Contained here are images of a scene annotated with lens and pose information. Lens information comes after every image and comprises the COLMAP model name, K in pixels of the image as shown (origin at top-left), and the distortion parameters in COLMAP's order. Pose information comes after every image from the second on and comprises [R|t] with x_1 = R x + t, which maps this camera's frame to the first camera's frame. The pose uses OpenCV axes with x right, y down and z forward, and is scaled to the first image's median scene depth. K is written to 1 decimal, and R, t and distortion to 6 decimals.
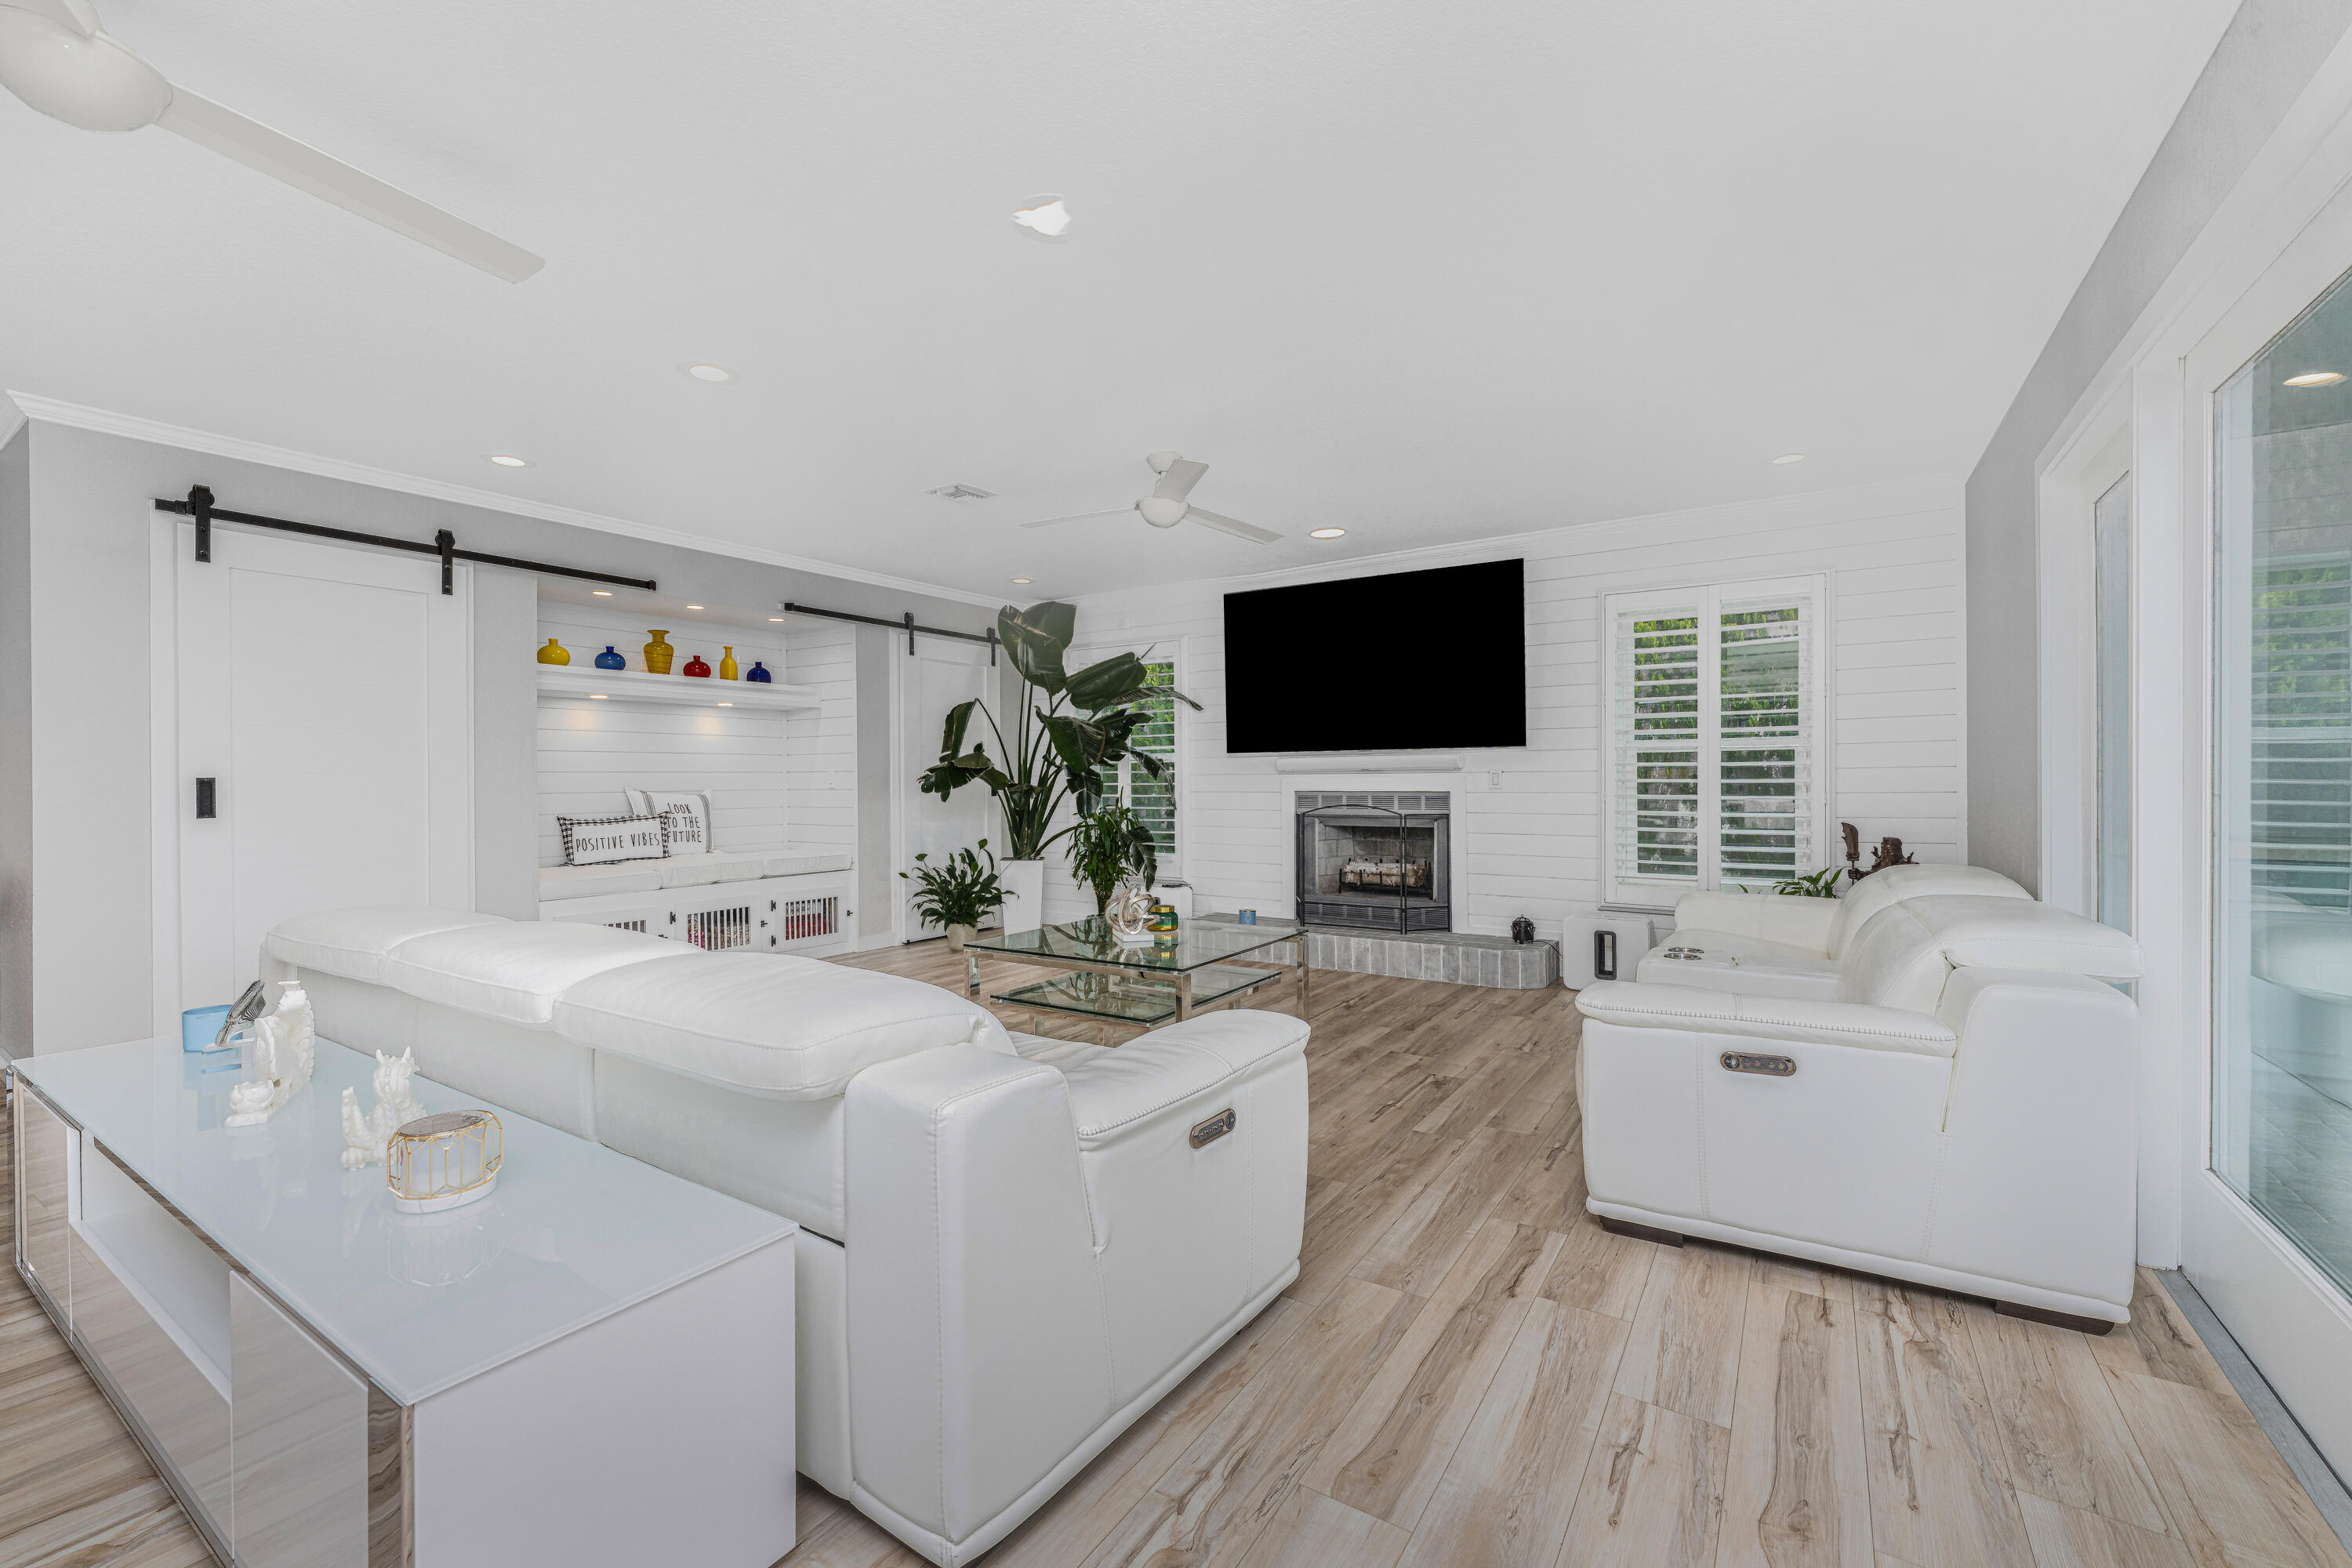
lens RADIAL K [[947.7, 0, 1171.3], [0, 947.7, 778.2], [0, 0, 1]] dist [0.003240, -0.000168]
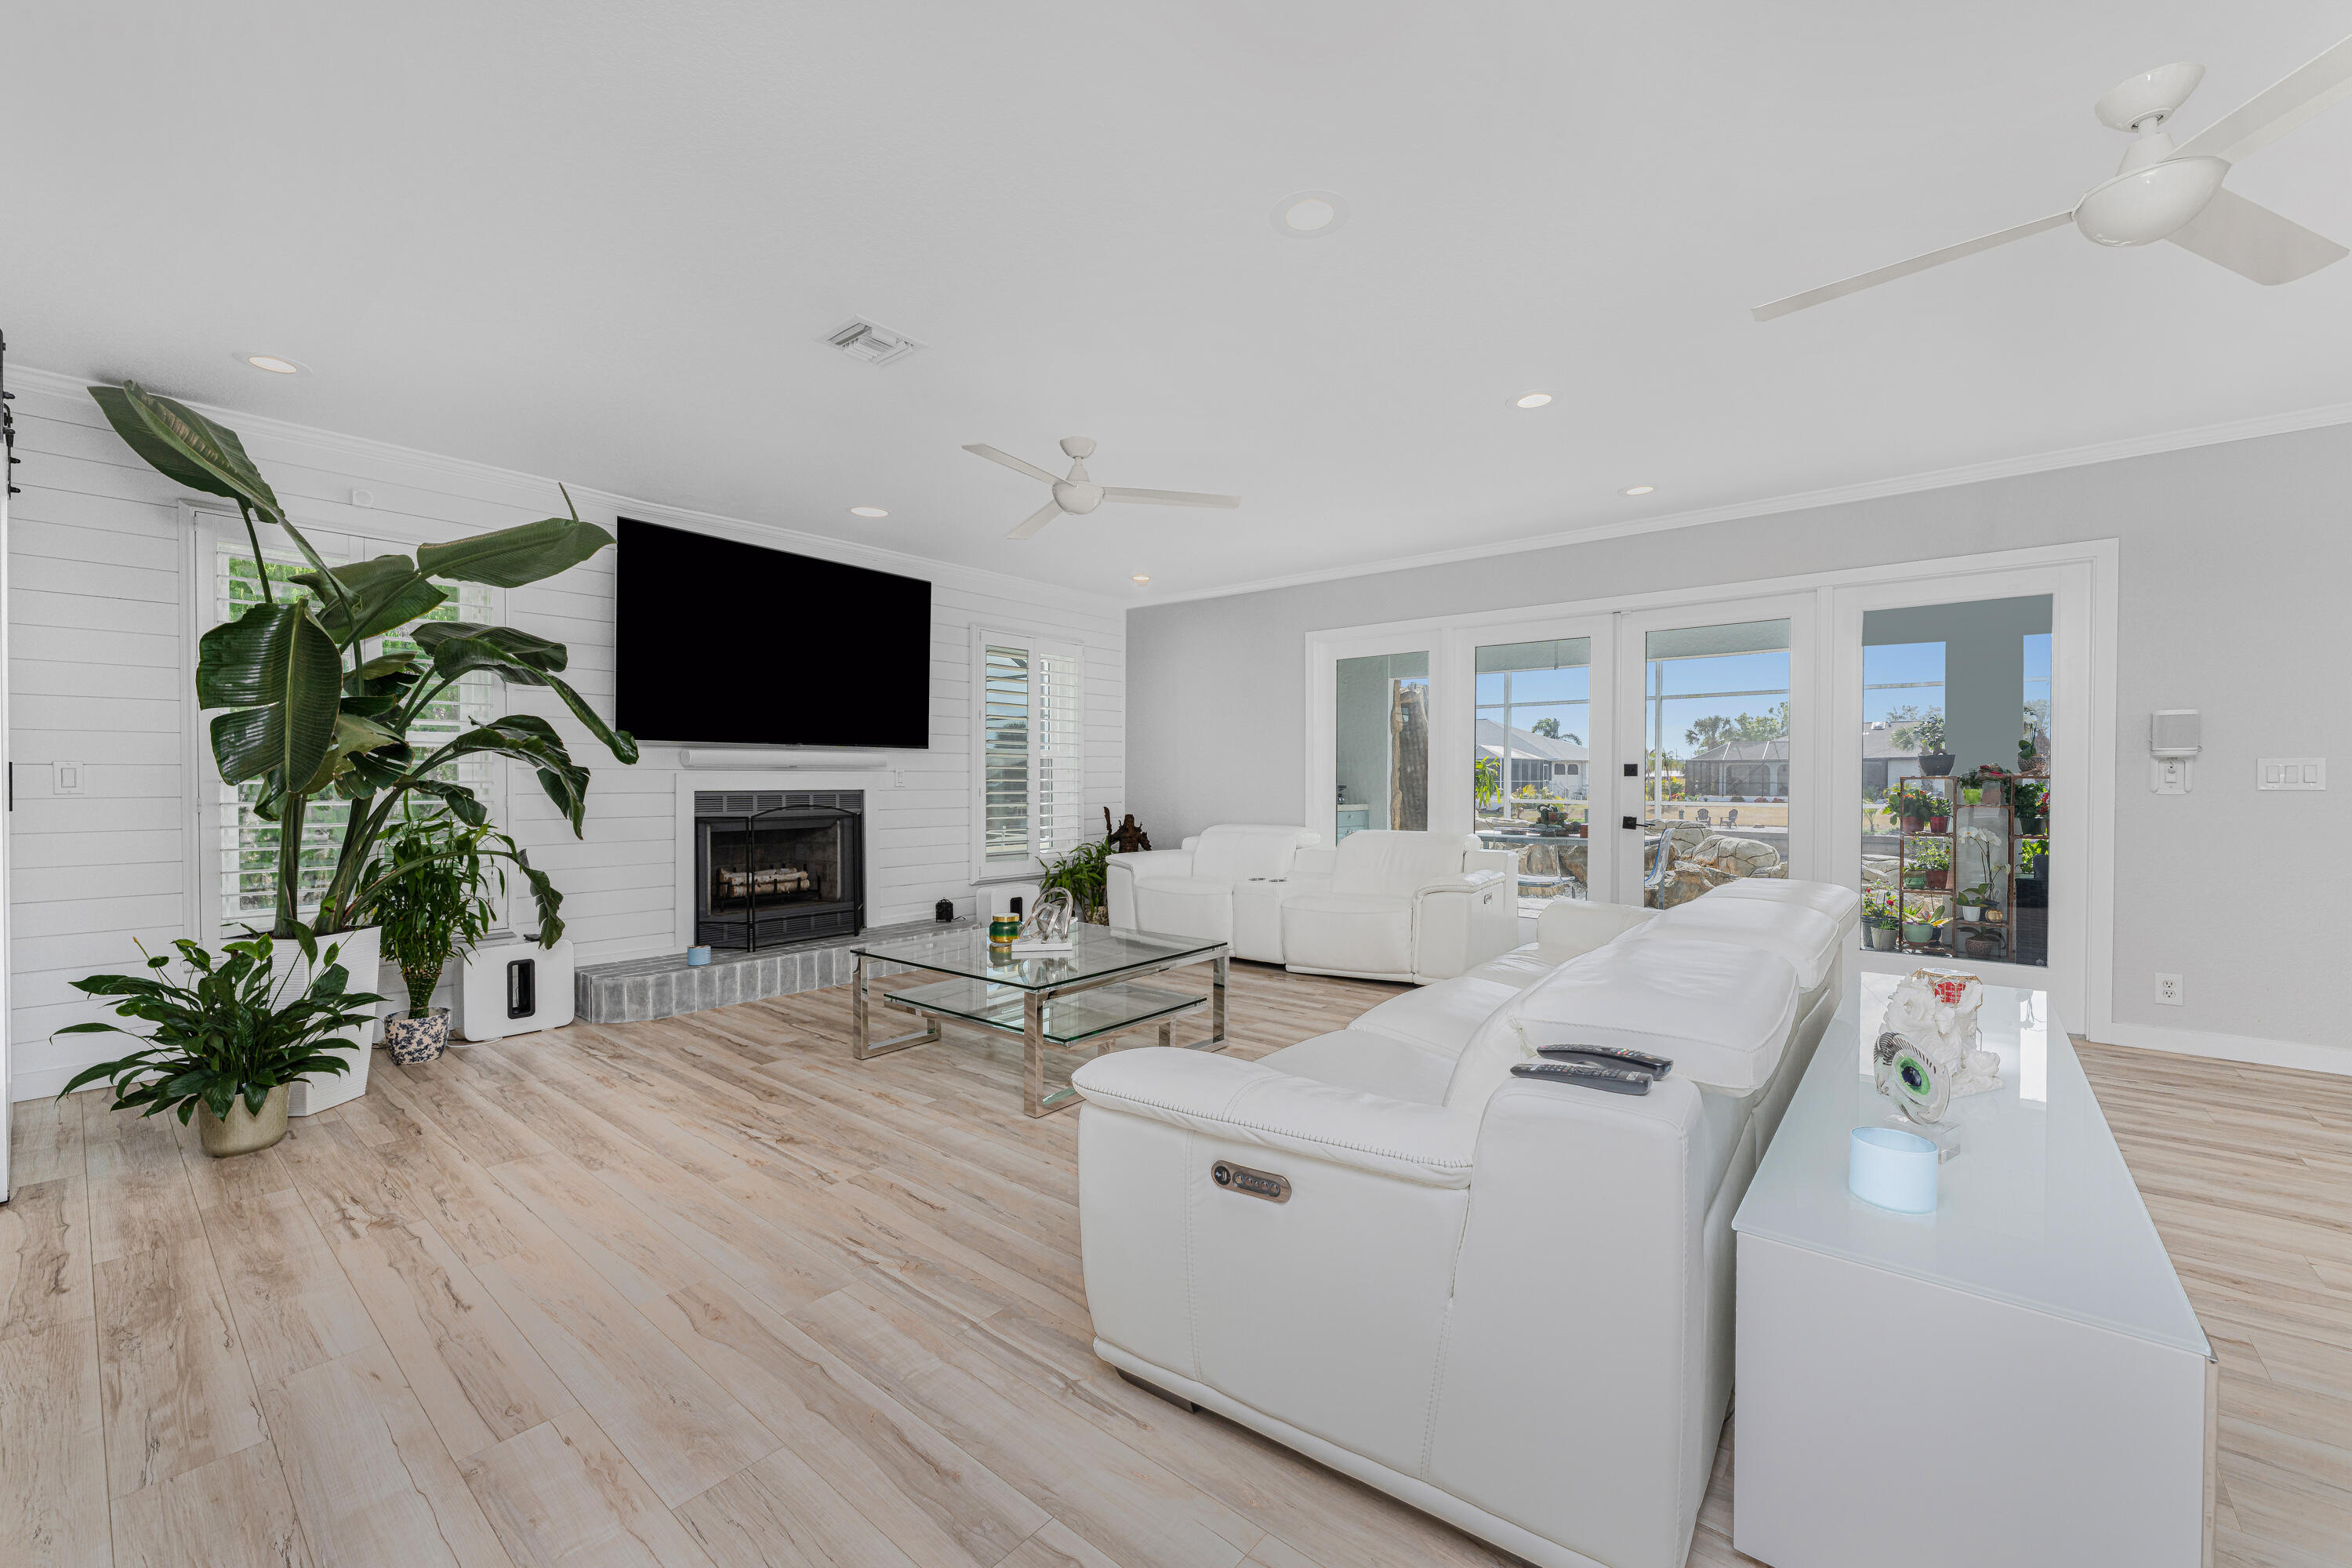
lens RADIAL K [[947.7, 0, 1178.8], [0, 947.7, 782.8], [0, 0, 1]] dist [0.003240, -0.000168]
pose [[0.110185, -0.003828, 0.993904, -0.661824], [-0.007298, 0.999963, 0.004660, -0.000882], [-0.993884, -0.007767, 0.110153, 0.536610]]
